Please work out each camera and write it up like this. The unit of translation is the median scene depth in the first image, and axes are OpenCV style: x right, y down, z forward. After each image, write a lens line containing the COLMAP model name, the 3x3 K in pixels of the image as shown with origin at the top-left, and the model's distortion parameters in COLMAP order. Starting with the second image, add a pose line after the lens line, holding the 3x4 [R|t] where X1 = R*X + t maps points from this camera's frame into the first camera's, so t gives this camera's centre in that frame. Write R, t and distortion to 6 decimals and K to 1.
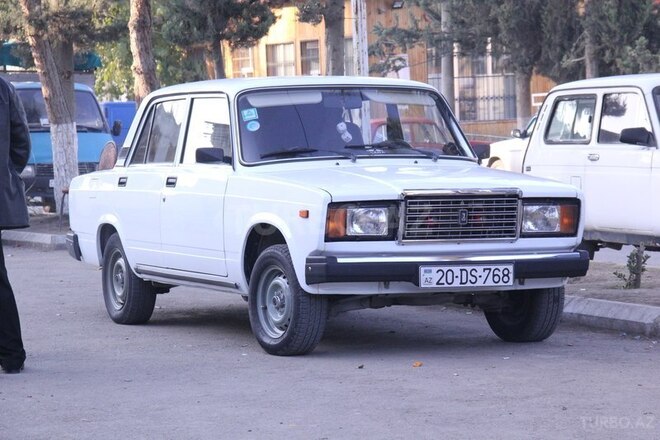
lens RADIAL K [[2440.4, 0, 330.0], [0, 2440.4, 220.0], [0, 0, 1]] dist [1.058030, -0.470722]
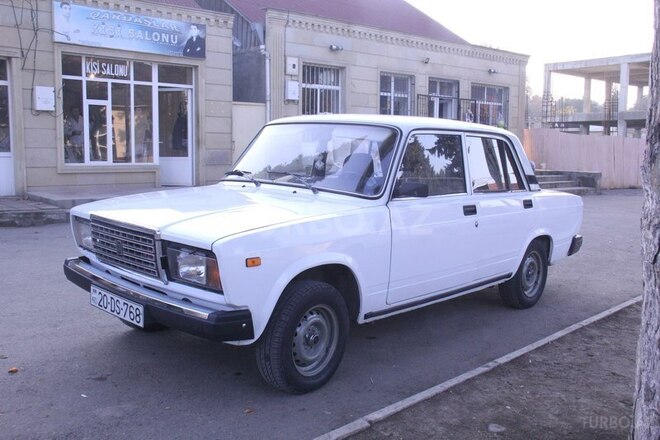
lens RADIAL K [[622.4, 0, 330.0], [0, 622.4, 220.0], [0, 0, 1]] dist [-0.000205, -0.000181]
pose [[0.370873, 0.143451, -0.917538, 0.313011], [-0.068994, 0.989524, 0.126818, -0.050020], [0.926117, 0.016271, 0.376885, 0.954920]]
